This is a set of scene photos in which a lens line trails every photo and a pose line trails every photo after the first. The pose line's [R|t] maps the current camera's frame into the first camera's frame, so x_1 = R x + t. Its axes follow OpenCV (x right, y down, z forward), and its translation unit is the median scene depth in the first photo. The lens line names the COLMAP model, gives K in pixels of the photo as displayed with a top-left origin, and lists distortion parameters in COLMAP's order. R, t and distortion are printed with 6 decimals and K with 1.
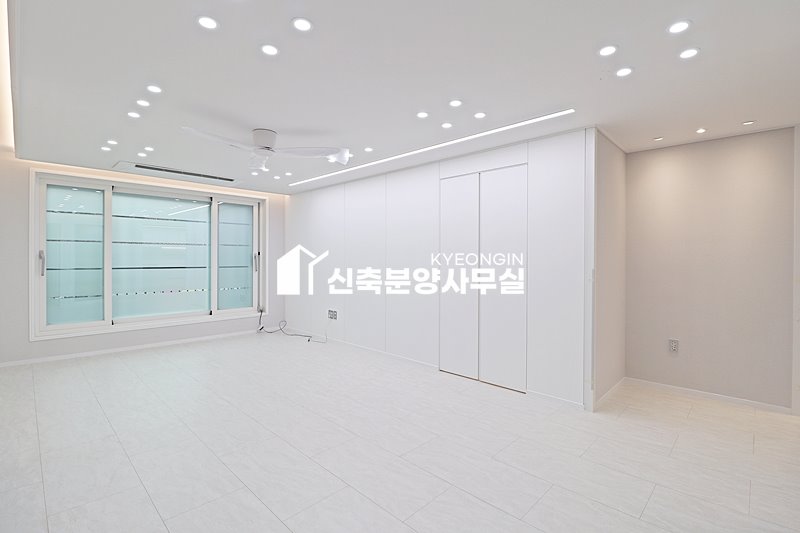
lens RADIAL K [[370.6, 0, 403.4], [0, 370.6, 260.2], [0, 0, 1]] dist [-0.006188, -0.009161]
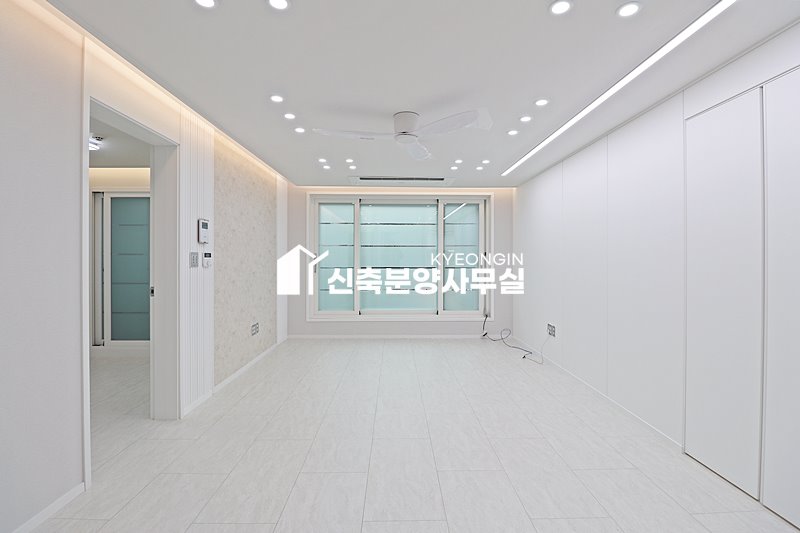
lens RADIAL K [[370.6, 0, 403.7], [0, 370.6, 260.3], [0, 0, 1]] dist [-0.006188, -0.009161]
pose [[0.710698, 0.000385, -0.703497, 0.158284], [-0.001813, 0.999998, -0.001284, -0.000730], [0.703495, 0.002188, 0.710697, 0.242915]]
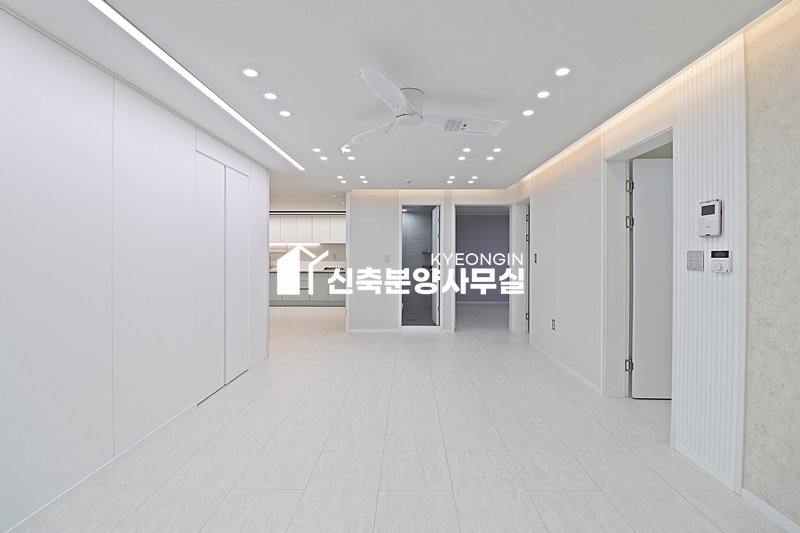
lens RADIAL K [[370.6, 0, 403.1], [0, 370.6, 258.5], [0, 0, 1]] dist [-0.006188, -0.009161]
pose [[-0.681822, -0.011609, 0.731426, -0.611428], [-0.001117, 0.999889, 0.014828, -0.011099], [-0.731517, 0.009293, -0.681760, 1.007361]]
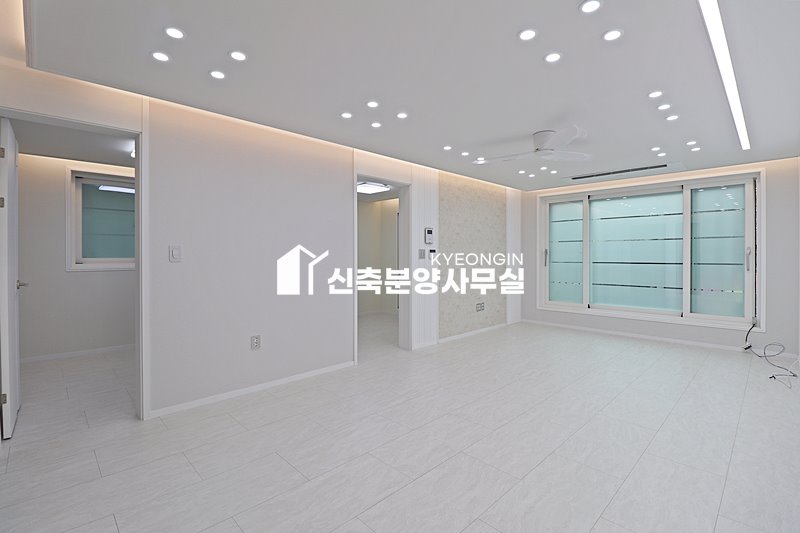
lens RADIAL K [[370.6, 0, 401.8], [0, 370.6, 256.4], [0, 0, 1]] dist [-0.006188, -0.009161]
pose [[-0.027524, -0.002795, -0.999617, 0.460252], [-0.003310, 0.999991, -0.002705, 0.007478], [0.999616, 0.003234, -0.027533, 0.408607]]
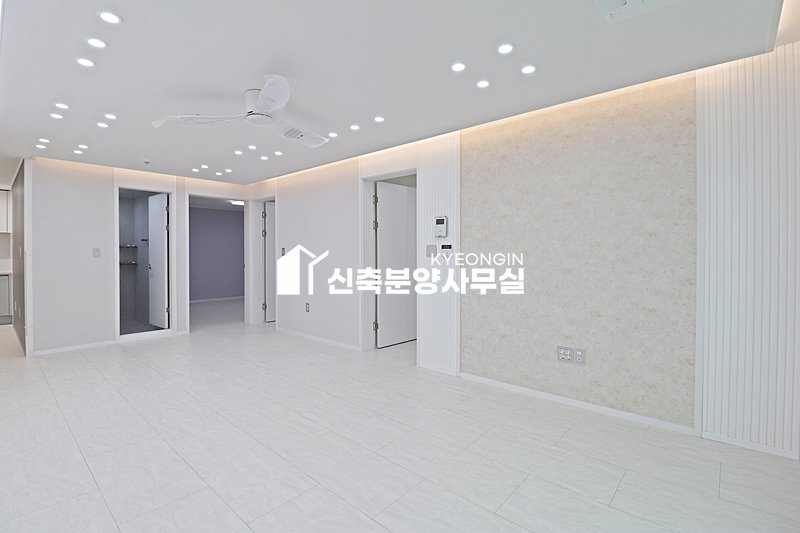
lens RADIAL K [[370.6, 0, 404.5], [0, 370.6, 258.5], [0, 0, 1]] dist [-0.006188, -0.009161]
pose [[-0.998931, -0.003815, -0.046066, -0.433585], [-0.004755, 0.999782, 0.020310, -0.001540], [0.045978, 0.020508, -0.998732, 1.206347]]
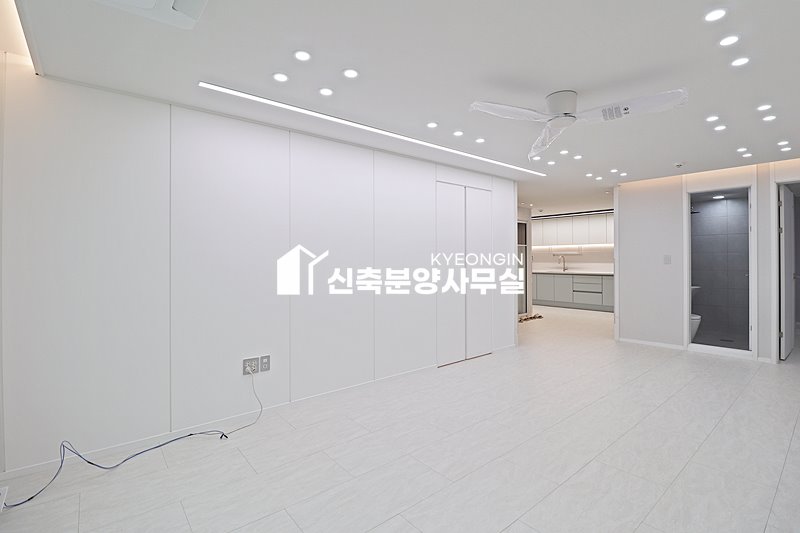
lens RADIAL K [[370.6, 0, 400.1], [0, 370.6, 260.3], [0, 0, 1]] dist [-0.006188, -0.009161]
pose [[0.117182, -0.008729, 0.993072, -0.781558], [0.011647, 0.999905, 0.007415, -0.006977], [-0.993042, 0.010697, 0.117272, 0.821723]]
